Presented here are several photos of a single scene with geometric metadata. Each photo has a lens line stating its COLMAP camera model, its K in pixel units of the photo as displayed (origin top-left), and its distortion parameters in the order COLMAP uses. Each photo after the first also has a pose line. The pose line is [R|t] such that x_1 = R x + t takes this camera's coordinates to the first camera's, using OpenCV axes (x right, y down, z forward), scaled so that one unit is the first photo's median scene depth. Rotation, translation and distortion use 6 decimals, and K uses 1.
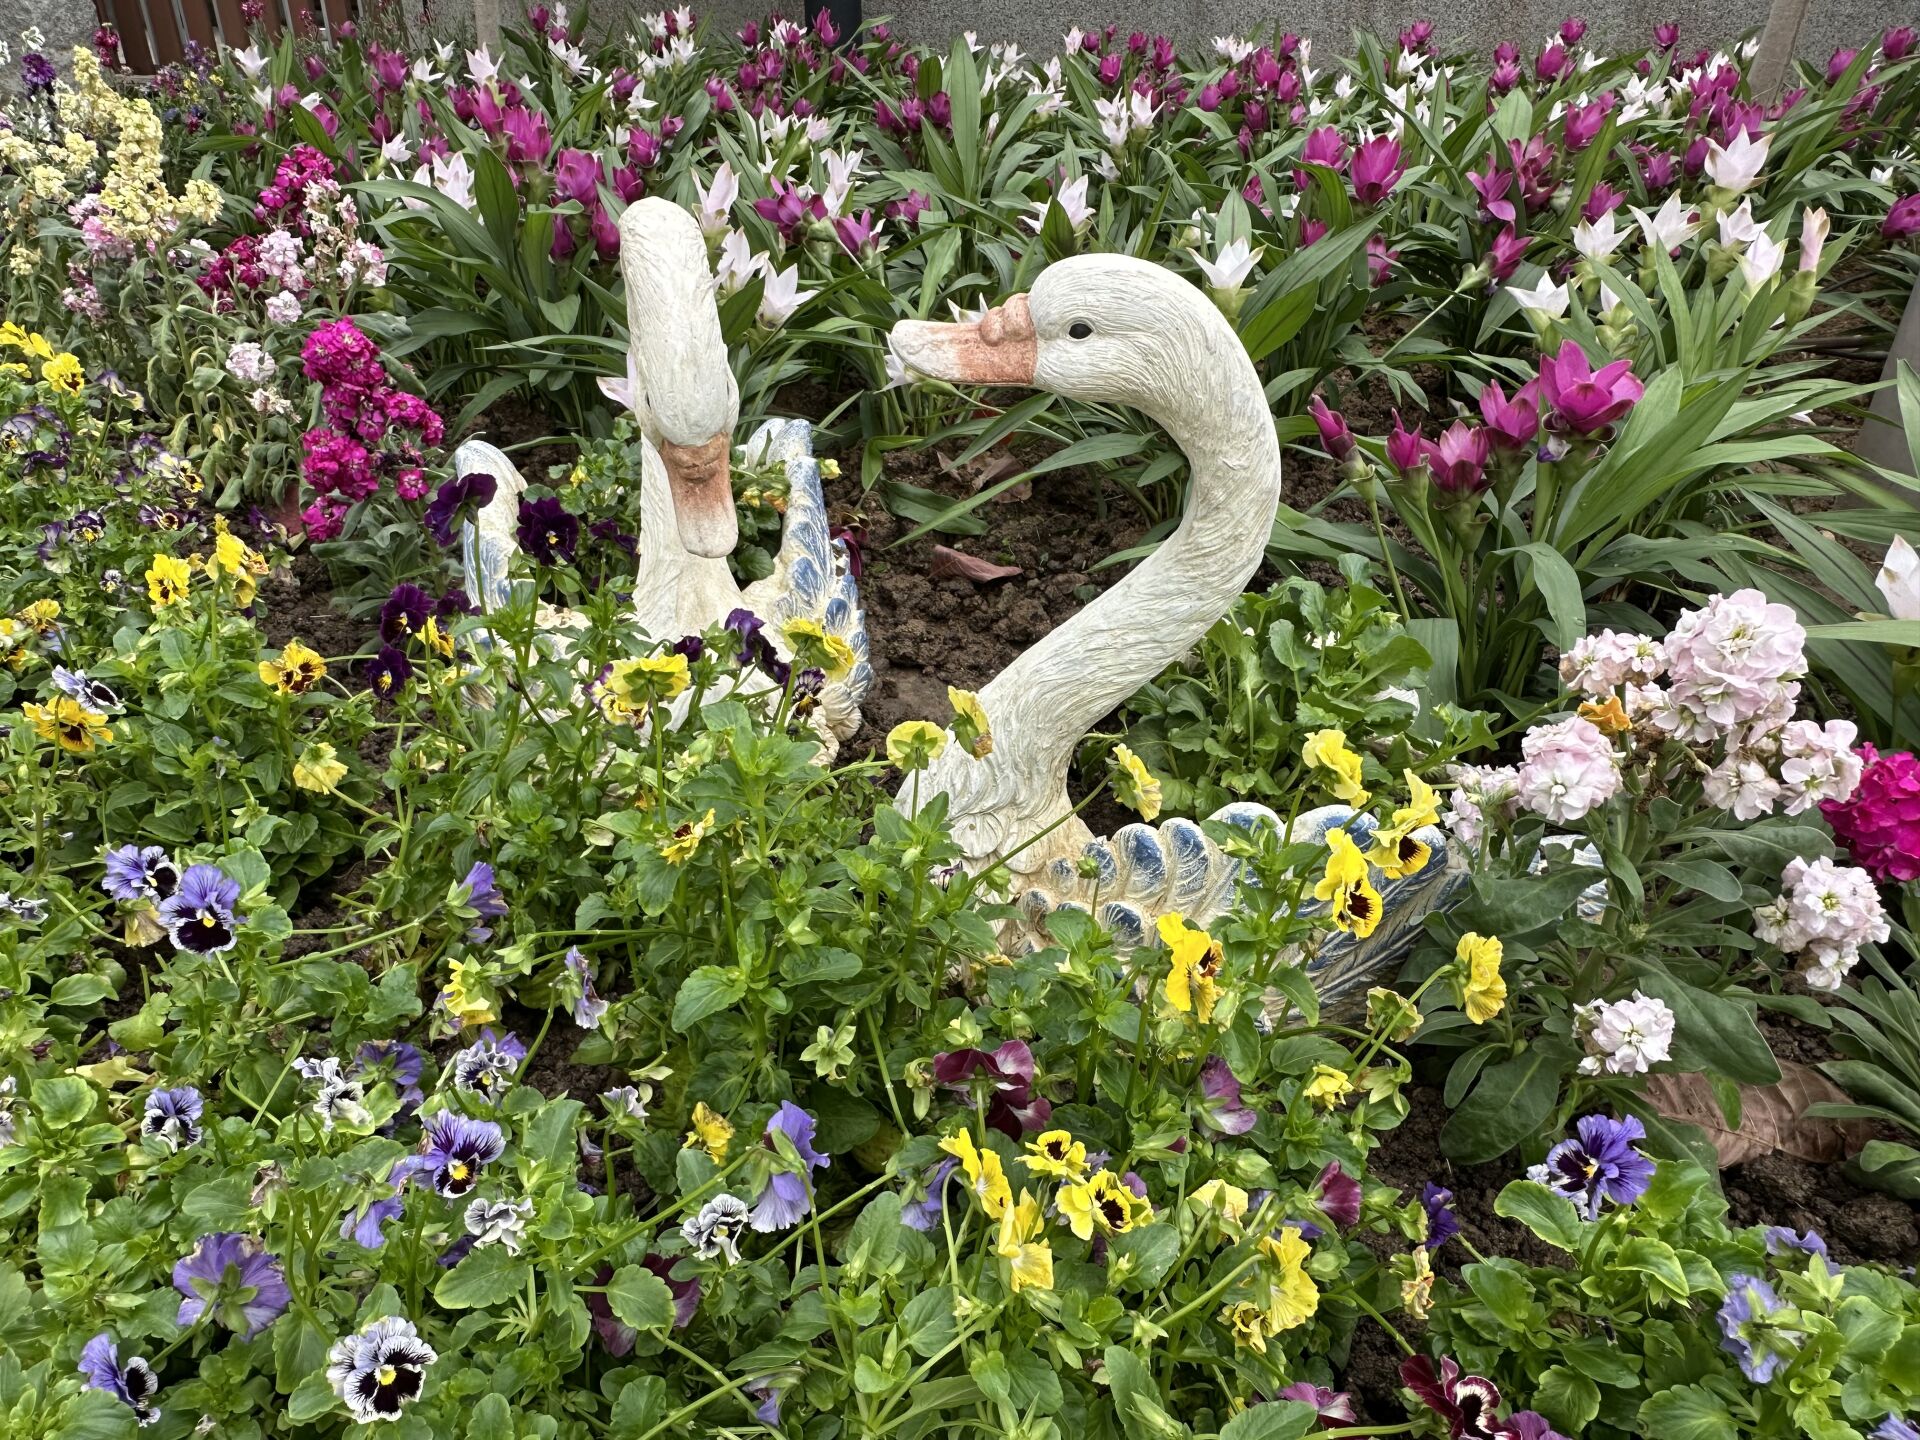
lens RADIAL K [[1375.0, 0, 986.4], [0, 1375.0, 721.3], [0, 0, 1]] dist [-0.009026, 0.002208]
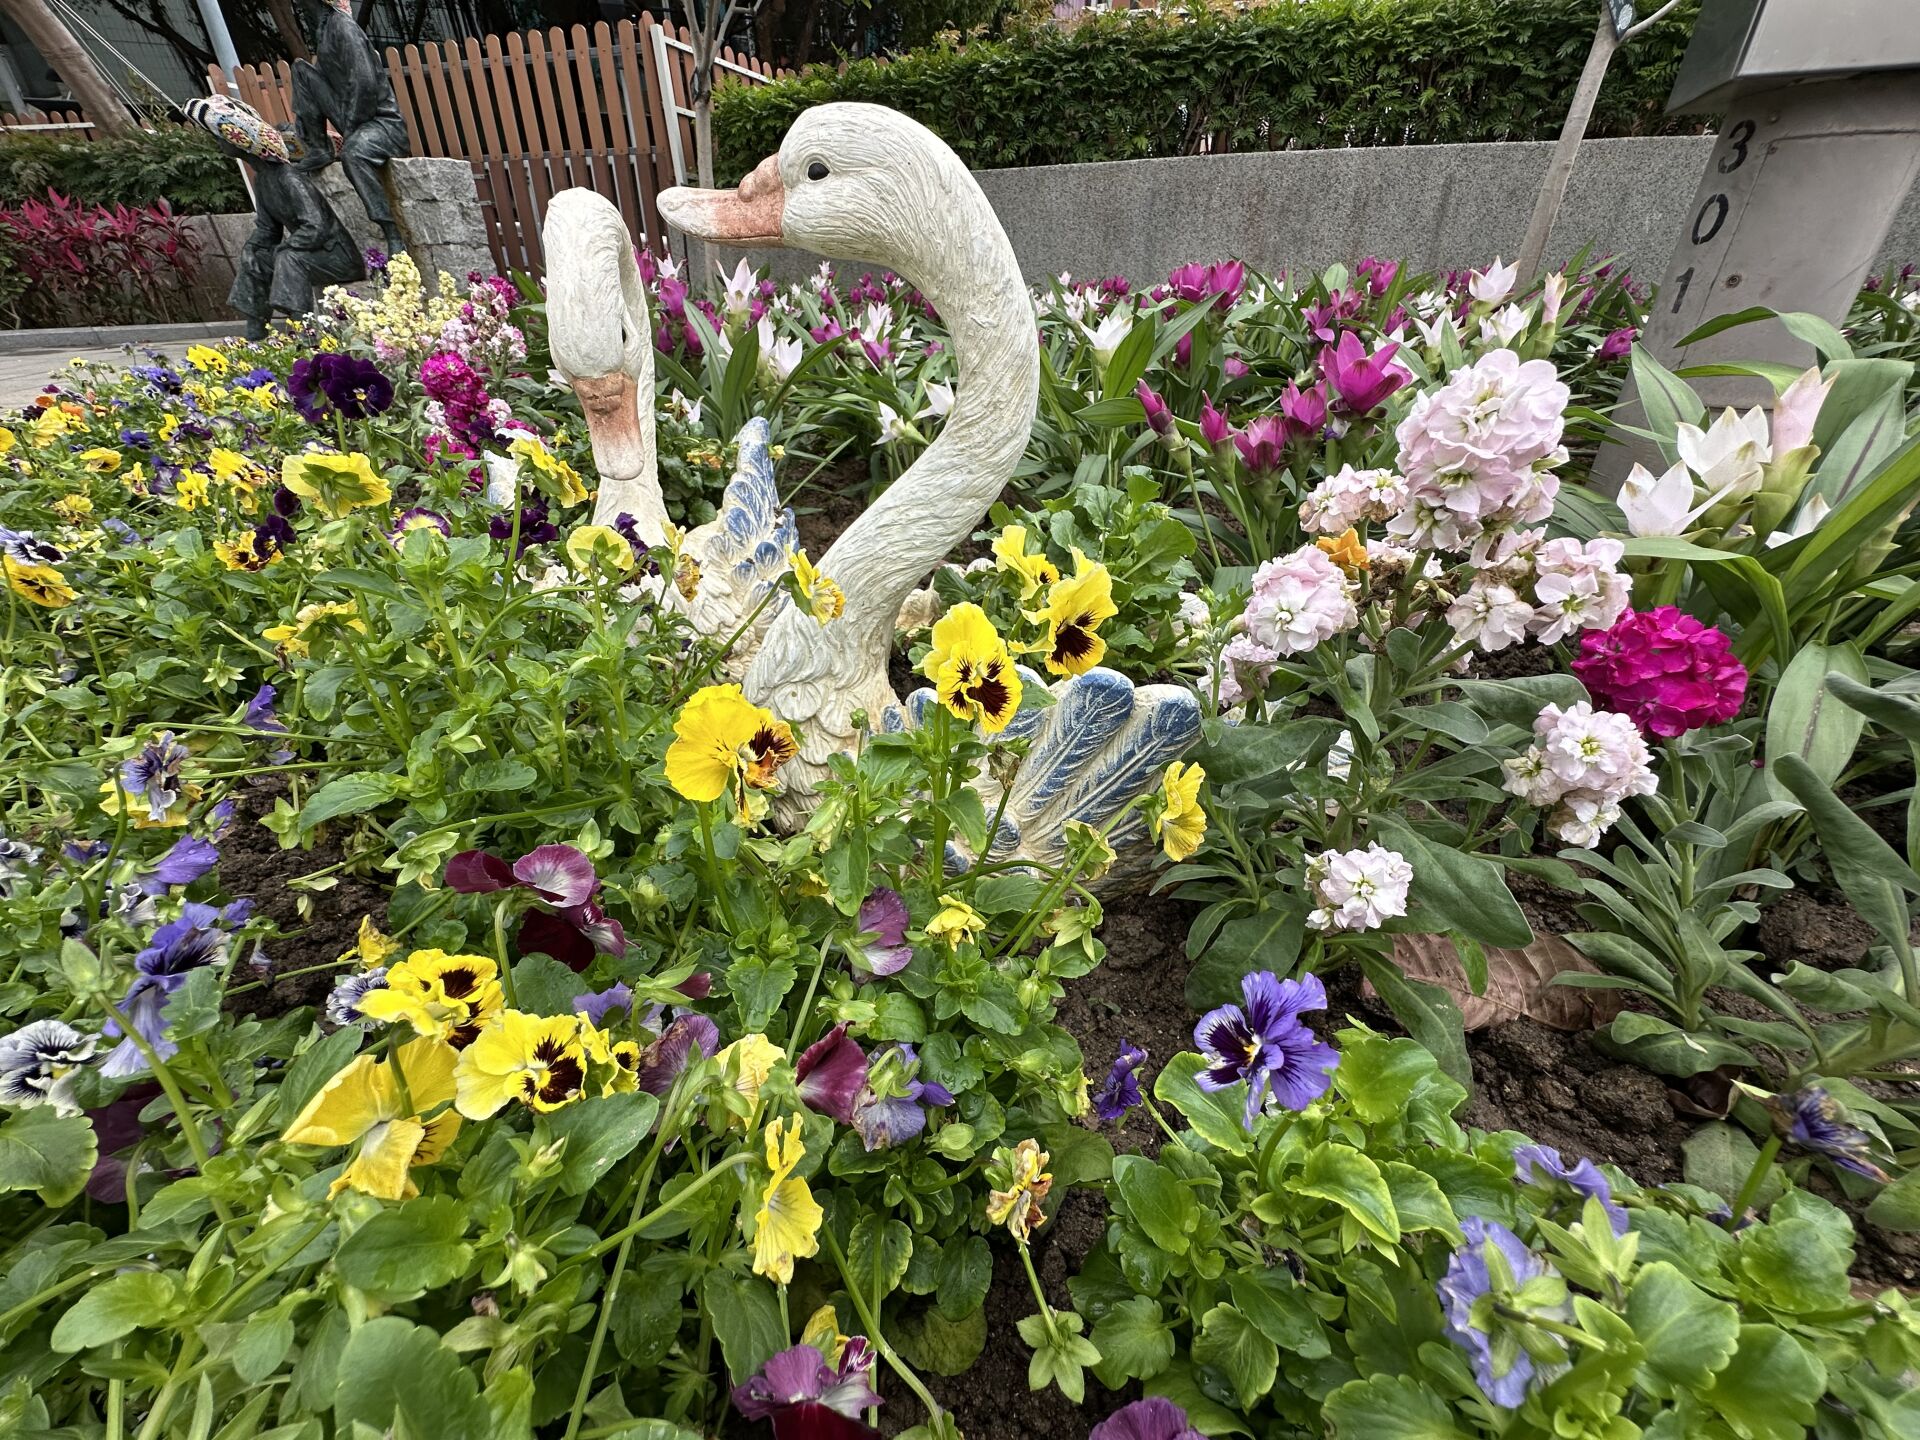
lens RADIAL K [[847.7, 0, 958.6], [0, 847.7, 684.0], [0, 0, 1]] dist [0.001401, -0.008960]
pose [[0.997747, 0.024991, -0.062266, 0.229620], [-0.026914, 0.999180, -0.030245, 0.116367], [0.061459, 0.031852, 0.997601, 0.408583]]
